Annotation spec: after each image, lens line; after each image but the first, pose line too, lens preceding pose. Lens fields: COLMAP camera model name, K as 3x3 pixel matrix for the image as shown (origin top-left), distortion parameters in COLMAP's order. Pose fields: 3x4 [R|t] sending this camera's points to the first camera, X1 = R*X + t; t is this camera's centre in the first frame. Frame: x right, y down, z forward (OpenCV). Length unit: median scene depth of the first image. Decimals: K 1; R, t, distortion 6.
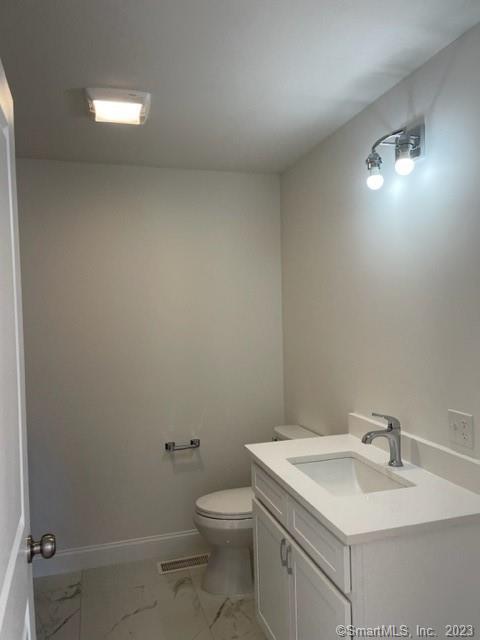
lens RADIAL K [[488.7, 0, 233.8], [0, 488.7, 321.1], [0, 0, 1]] dist [0.029029, -0.006370]
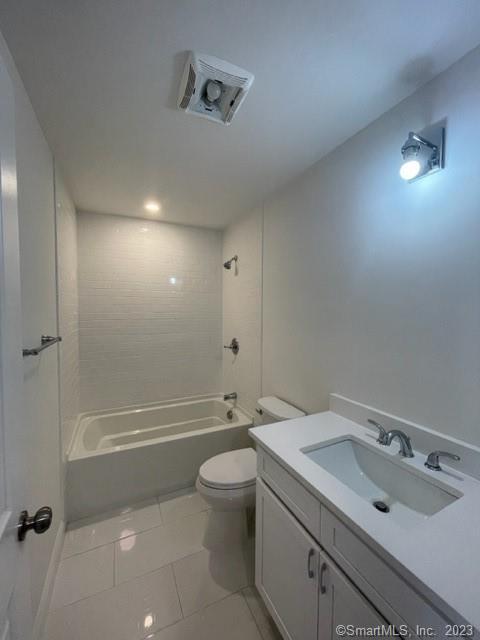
lens RADIAL K [[258.5, 0, 240.0], [0, 258.5, 320.0], [0, 0, 1]] dist [-0.000176, -0.000038]
pose [[0.978368, 0.033762, 0.204100, -0.134182], [-0.039537, 0.998923, 0.024278, 0.005916], [-0.203061, -0.031822, 0.978649, 0.524998]]
